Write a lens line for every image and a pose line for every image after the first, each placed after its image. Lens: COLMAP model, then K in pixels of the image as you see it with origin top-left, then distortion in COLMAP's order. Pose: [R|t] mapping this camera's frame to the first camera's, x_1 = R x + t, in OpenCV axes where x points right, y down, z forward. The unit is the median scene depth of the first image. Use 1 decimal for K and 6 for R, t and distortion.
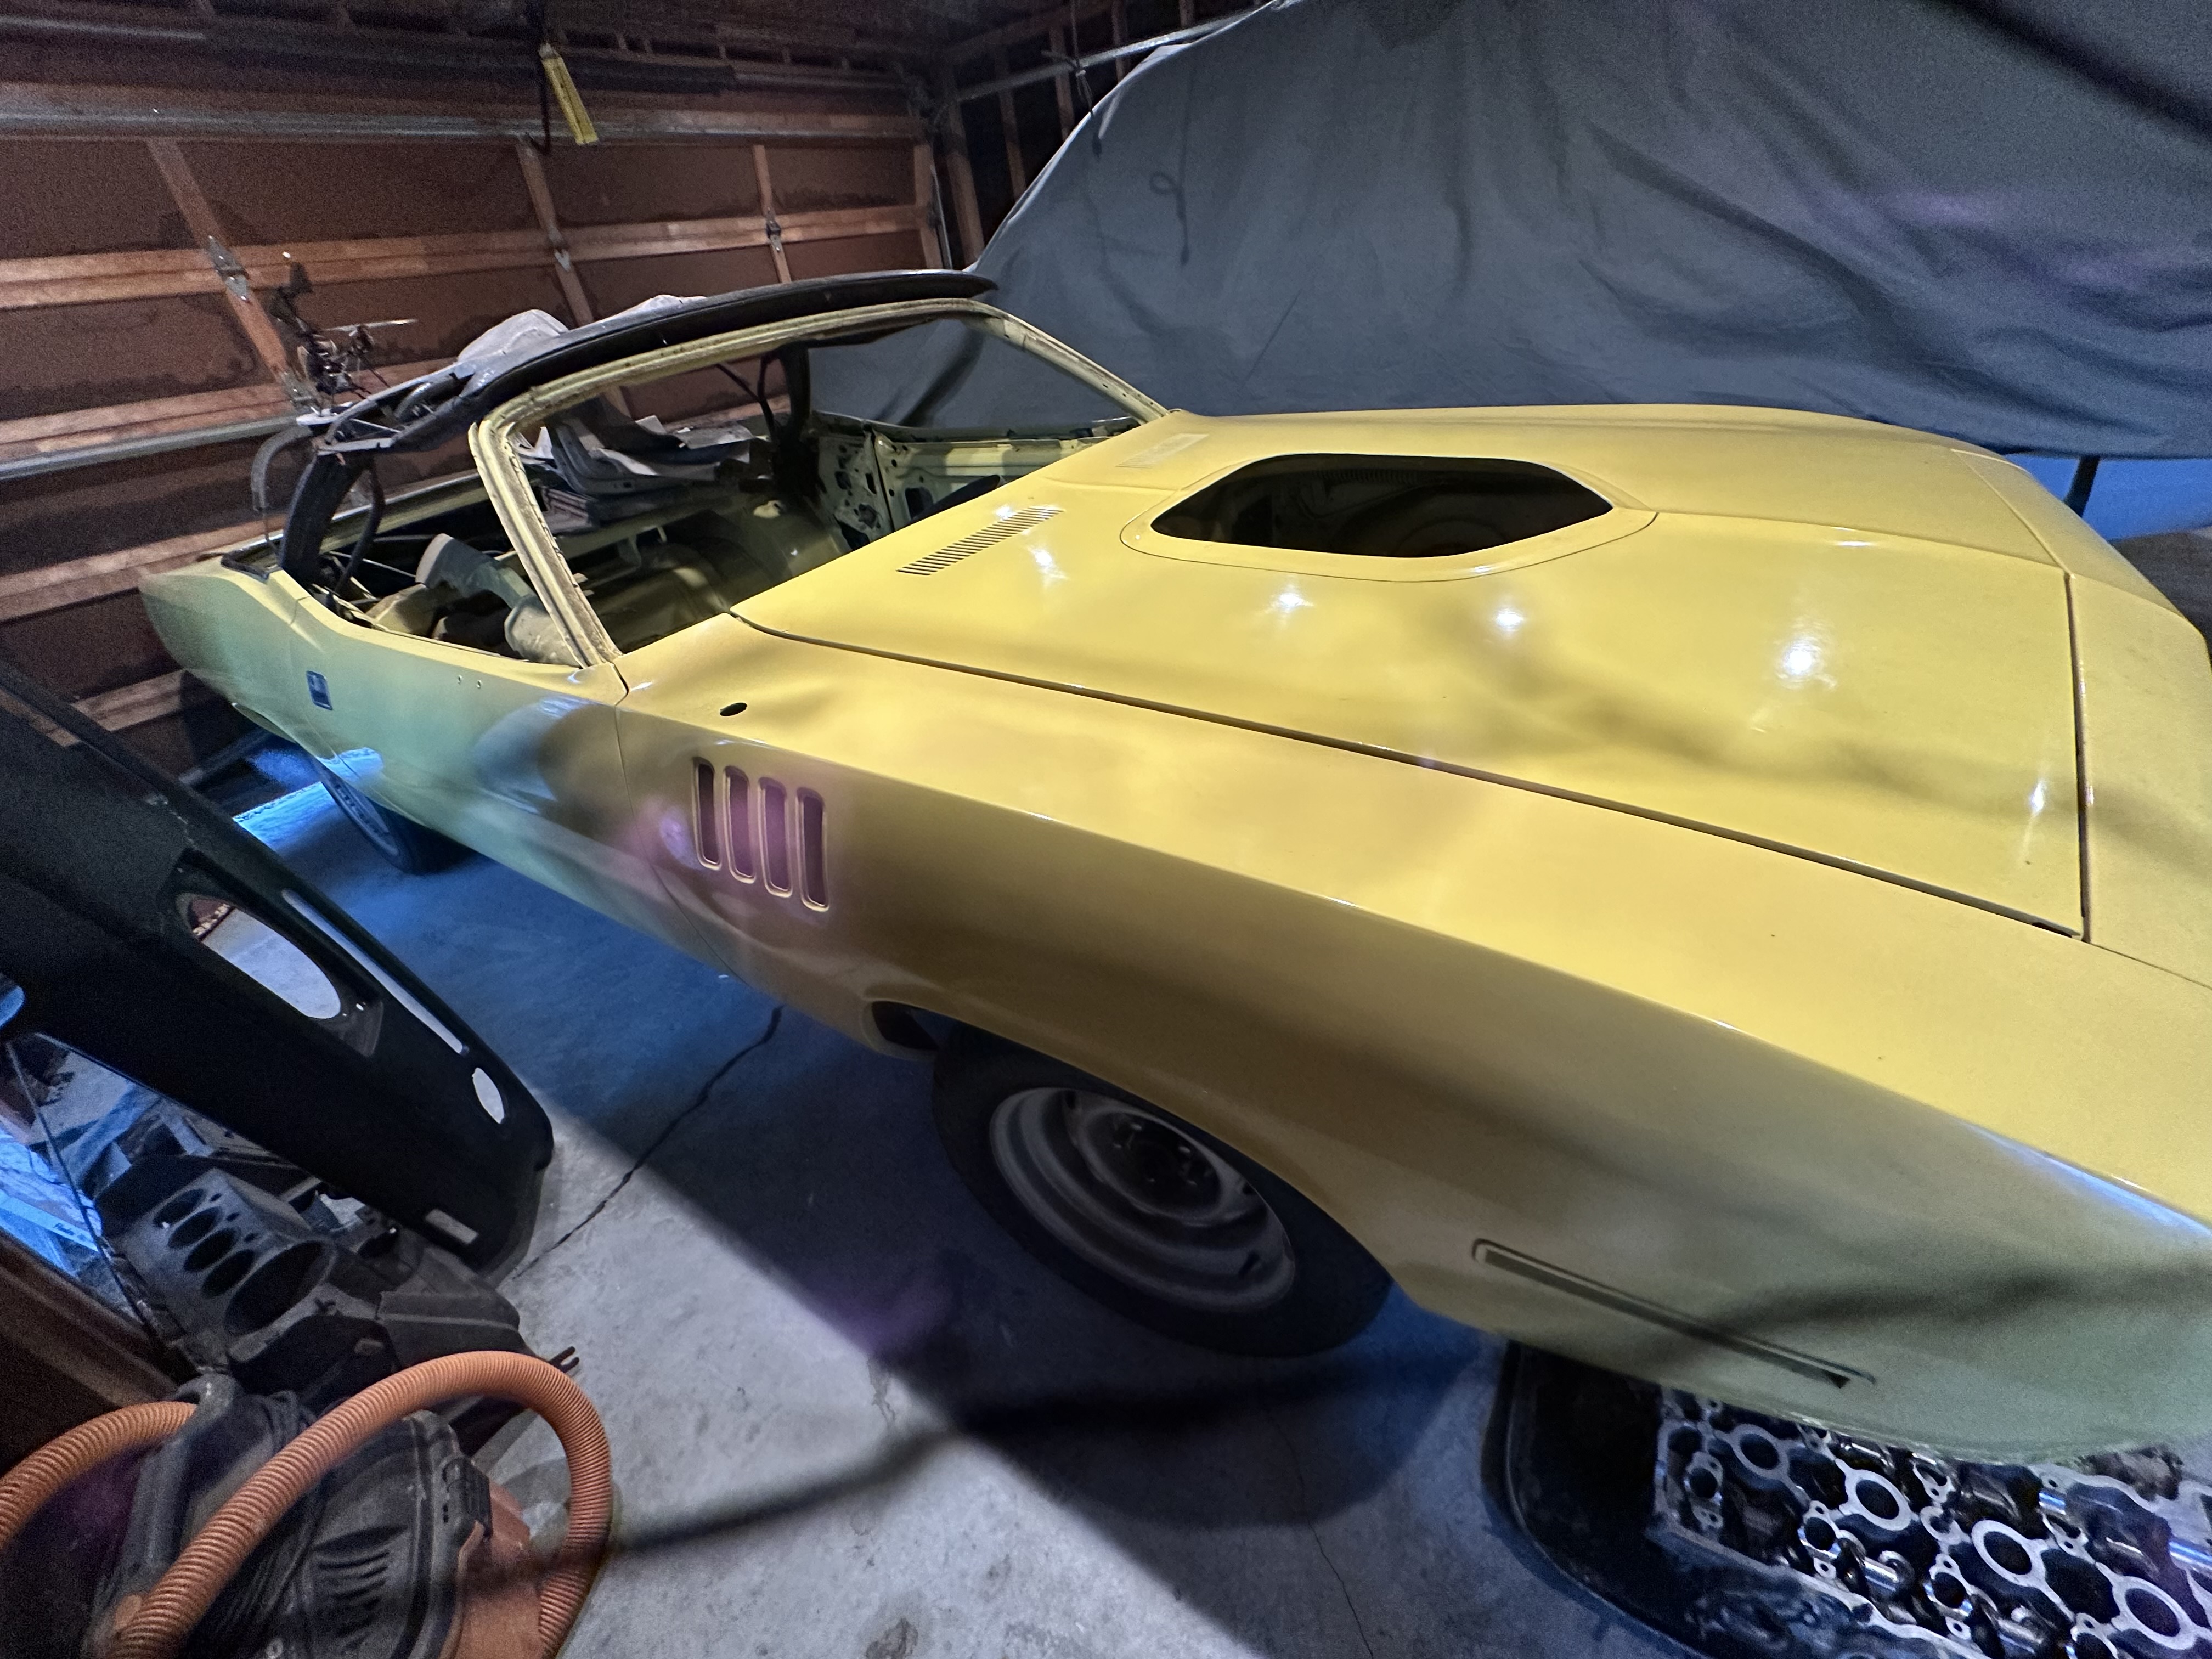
lens RADIAL K [[896.9, 0, 1090.7], [0, 896.9, 813.5], [0, 0, 1]] dist [-0.003055, -0.000272]
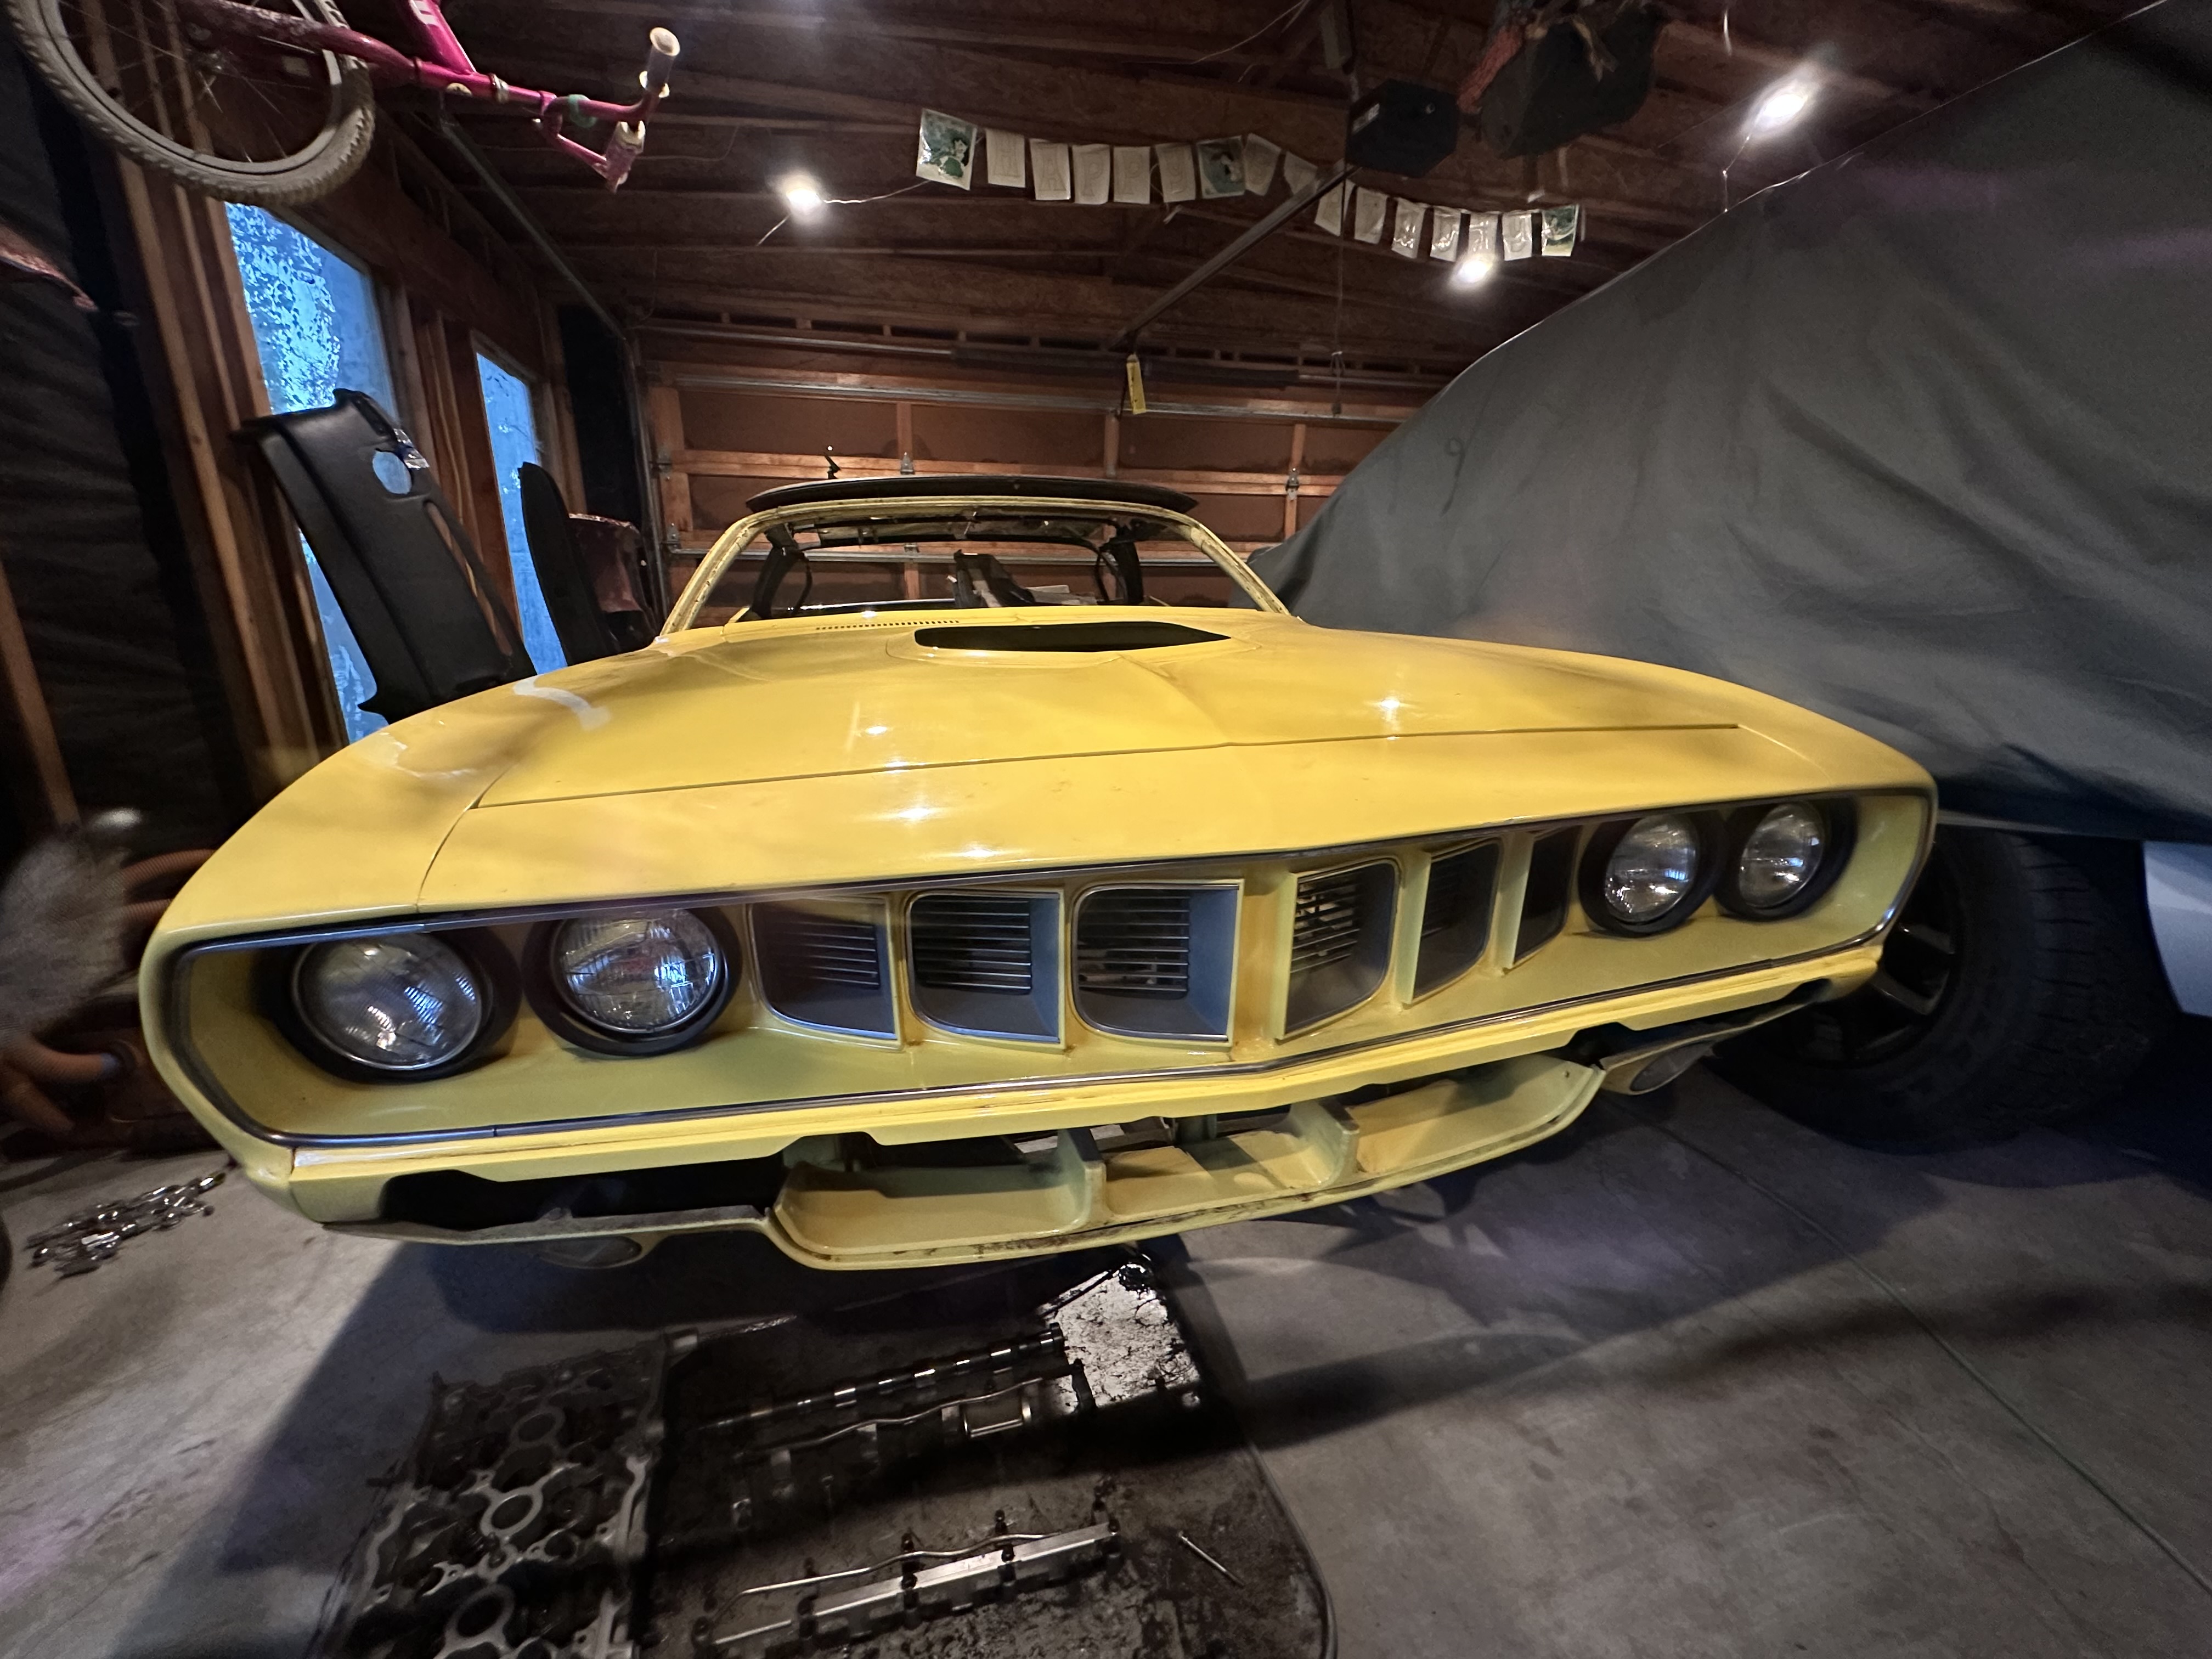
lens RADIAL K [[896.9, 0, 1090.7], [0, 896.9, 813.5], [0, 0, 1]] dist [-0.003055, -0.000272]
pose [[0.746149, 0.284687, -0.601843, 0.370087], [-0.426474, 0.898535, -0.103702, -0.008837], [0.511254, 0.334048, 0.791853, 0.053968]]
